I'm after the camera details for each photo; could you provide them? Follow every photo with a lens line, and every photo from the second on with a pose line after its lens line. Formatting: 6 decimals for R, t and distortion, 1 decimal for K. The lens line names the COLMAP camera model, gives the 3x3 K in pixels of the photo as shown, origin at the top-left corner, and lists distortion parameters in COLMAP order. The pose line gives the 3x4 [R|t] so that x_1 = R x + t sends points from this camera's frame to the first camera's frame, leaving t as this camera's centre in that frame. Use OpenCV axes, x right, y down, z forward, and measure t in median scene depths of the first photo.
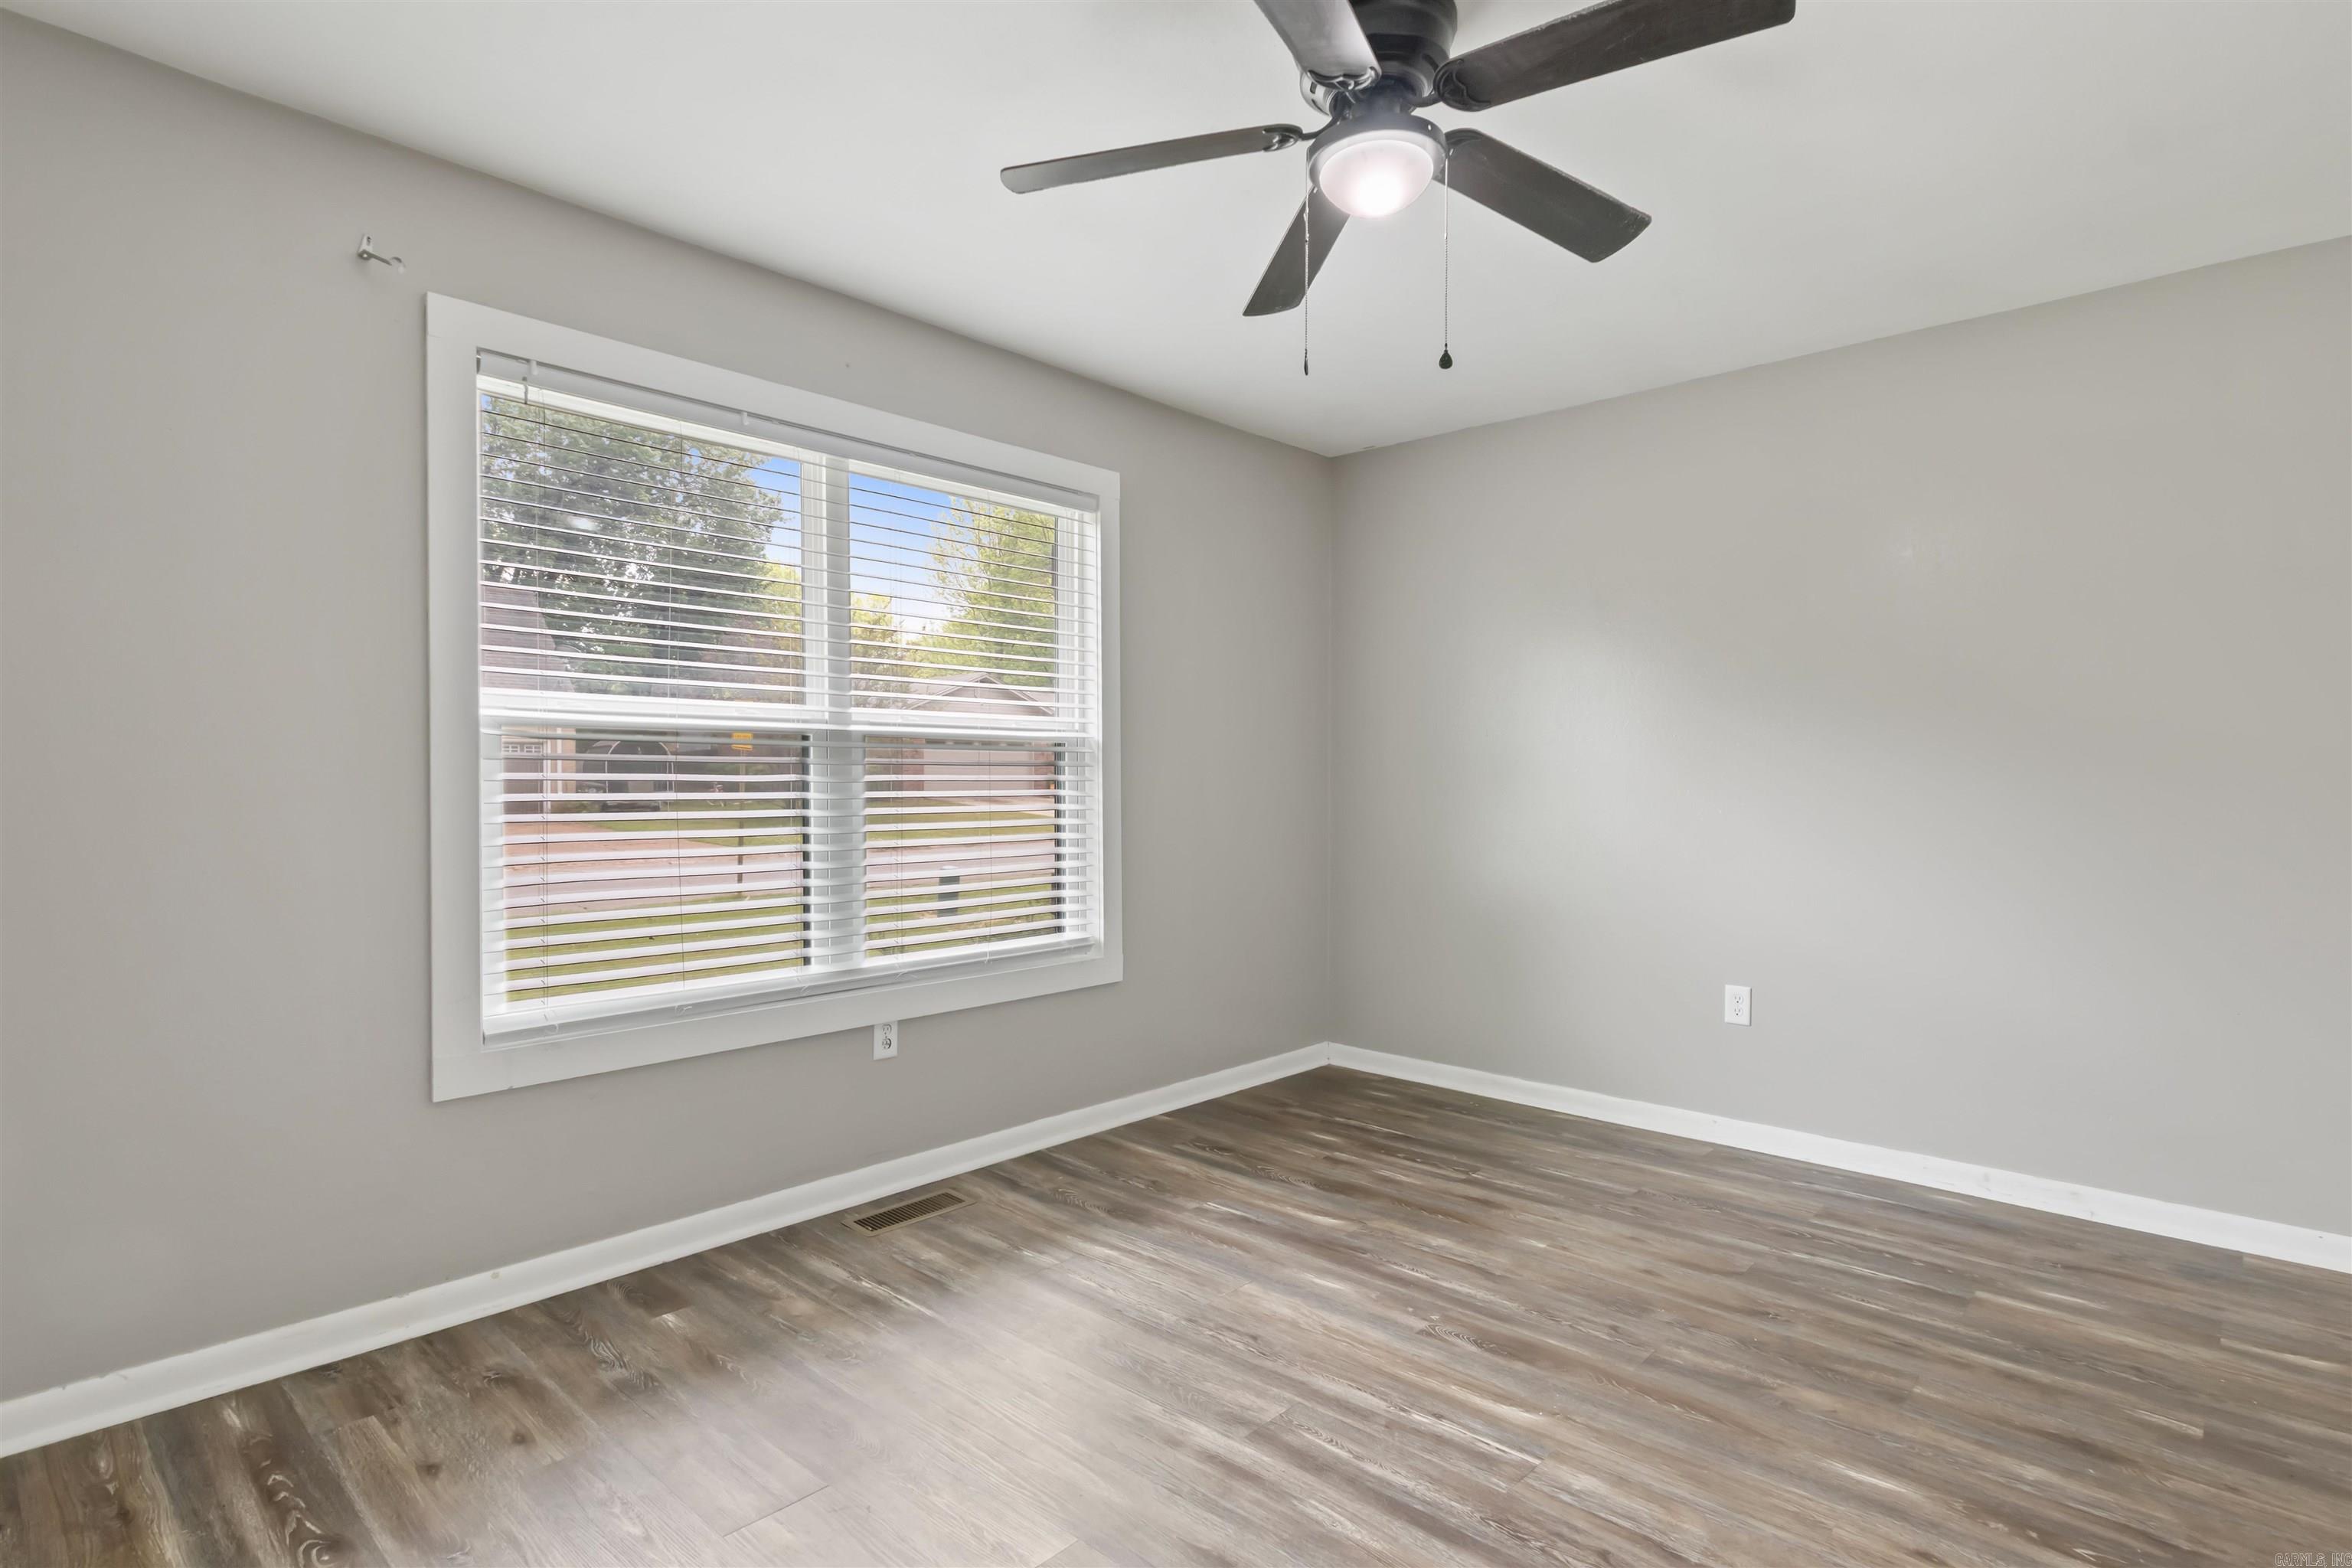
lens RADIAL K [[1185.1, 0, 1173.4], [0, 1185.1, 783.1], [0, 0, 1]] dist [0.003833, -0.000217]
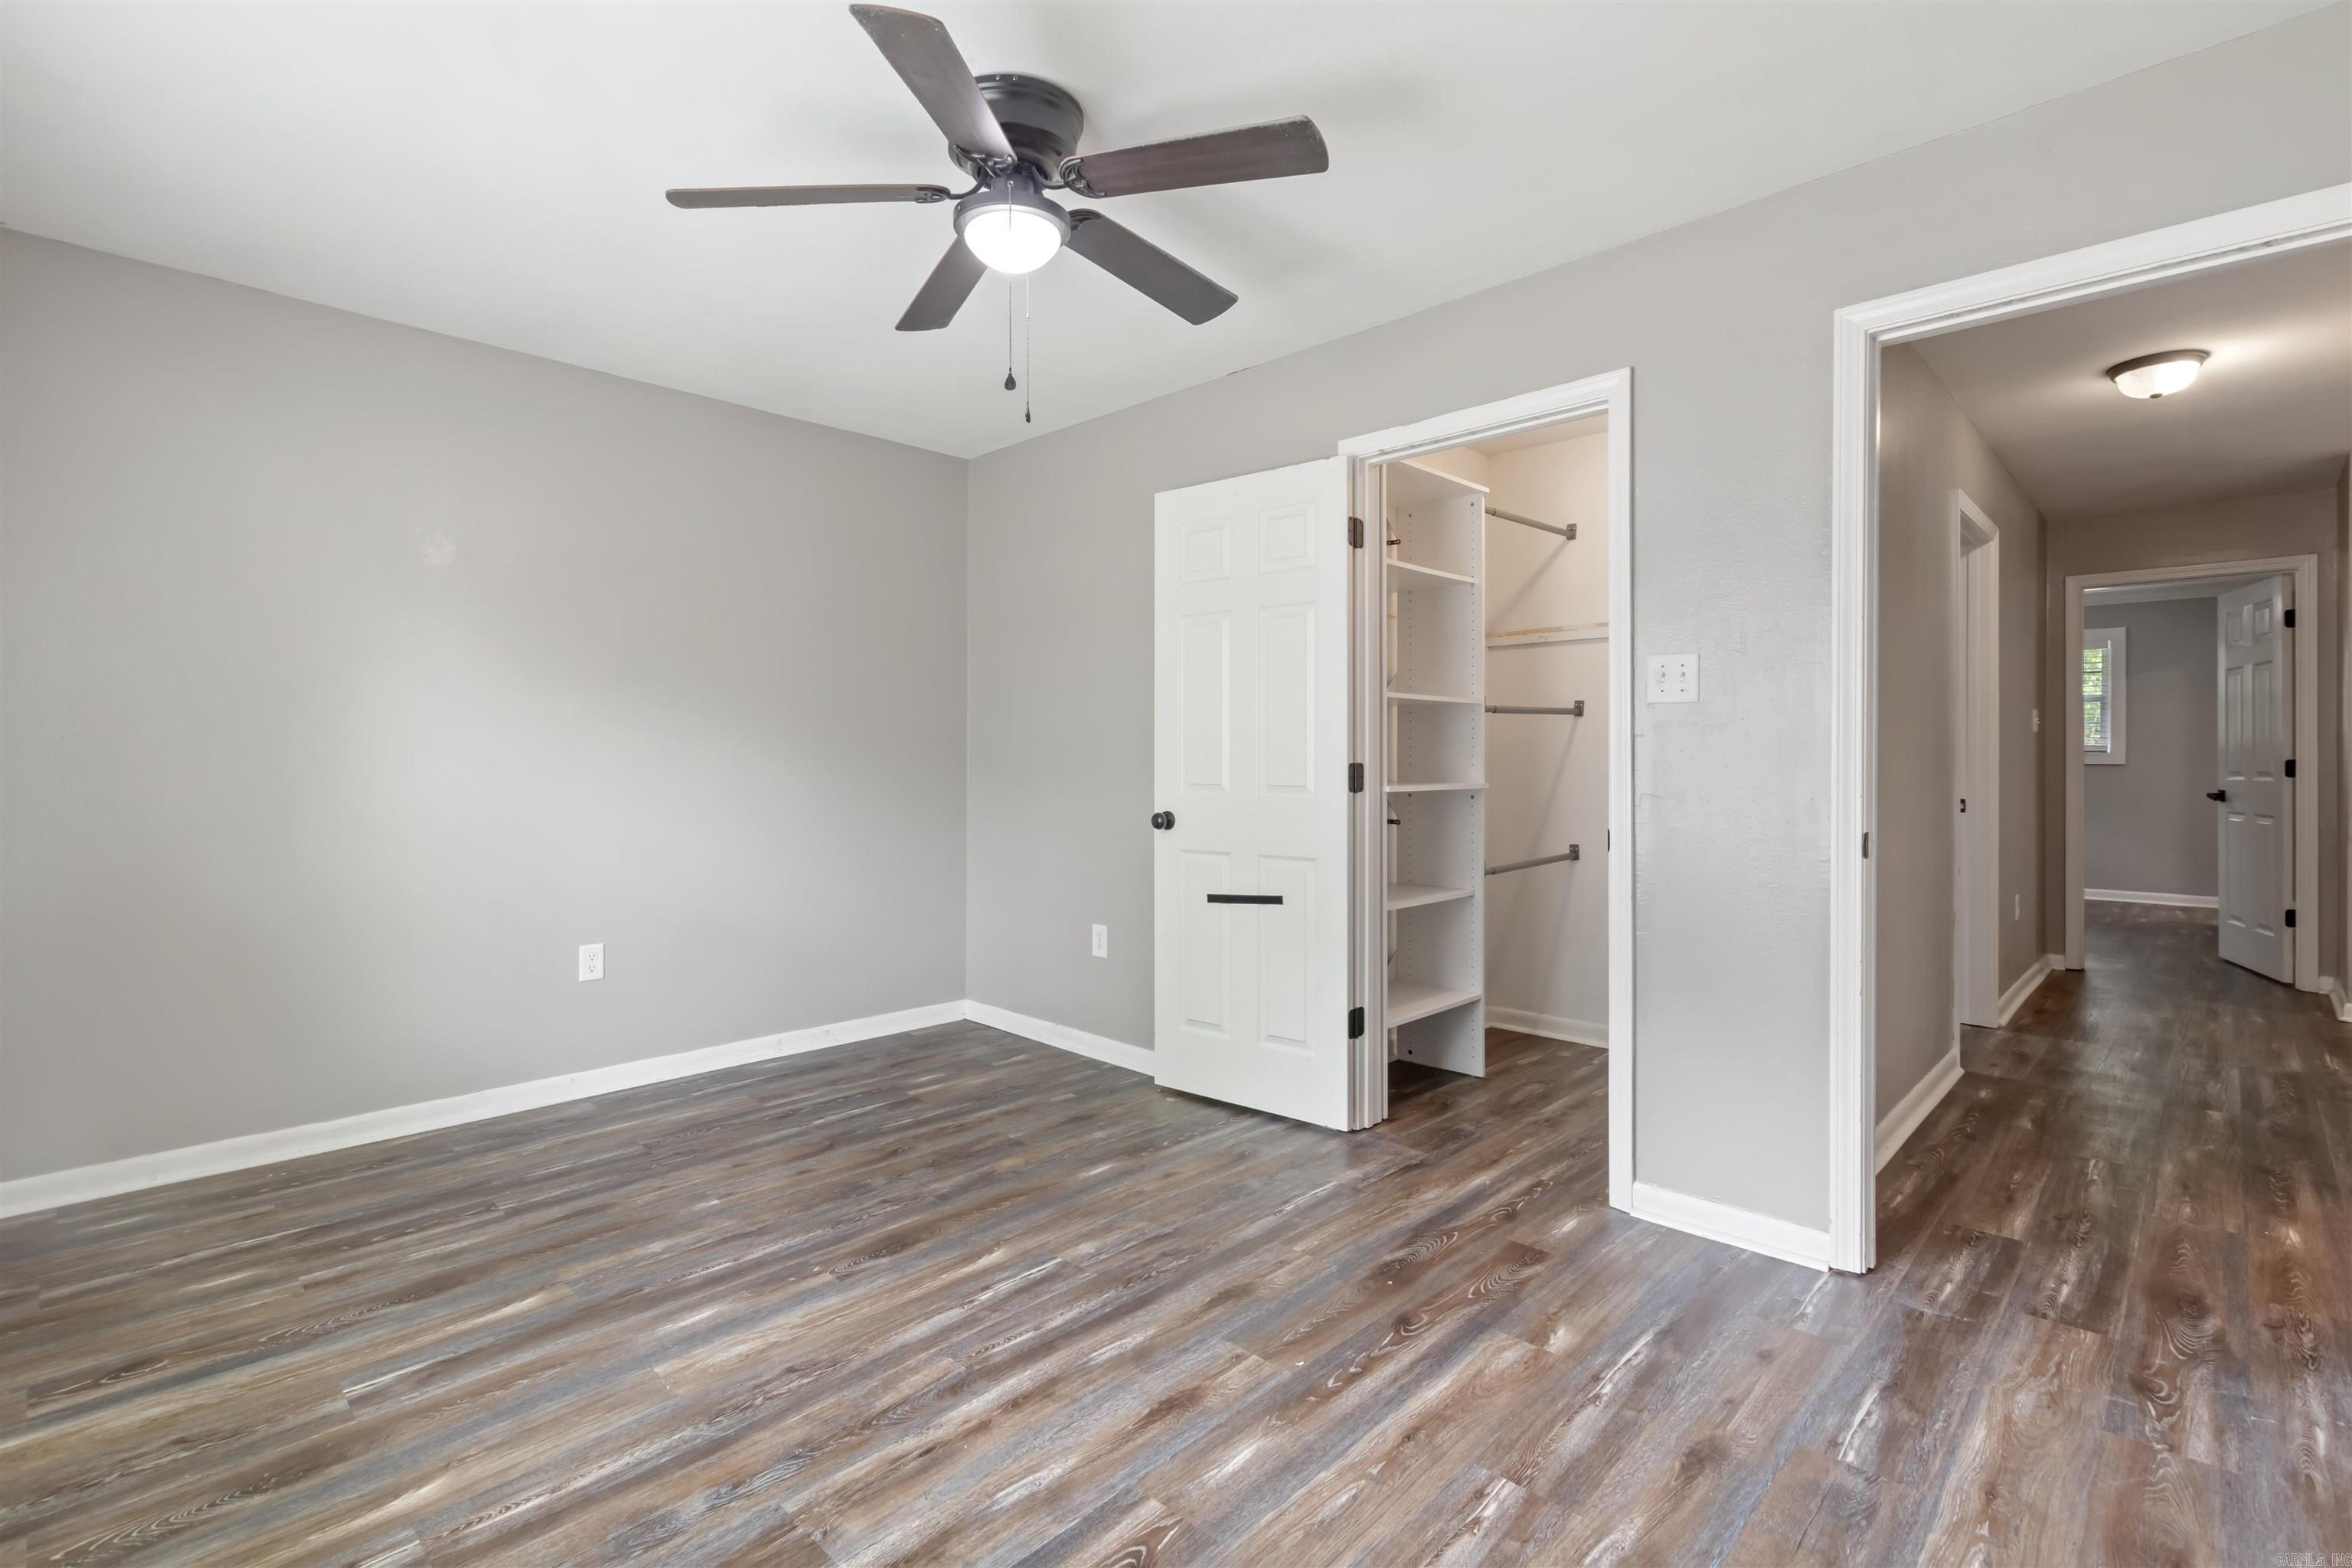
lens RADIAL K [[1091.7, 0, 1180.3], [0, 1091.7, 770.5], [0, 0, 1]] dist [0.005130, -0.000708]
pose [[0.005699, -0.014204, 0.999883, -0.628754], [0.001974, 0.999897, 0.014193, 0.002482], [-0.999982, 0.001893, 0.005726, 0.586966]]
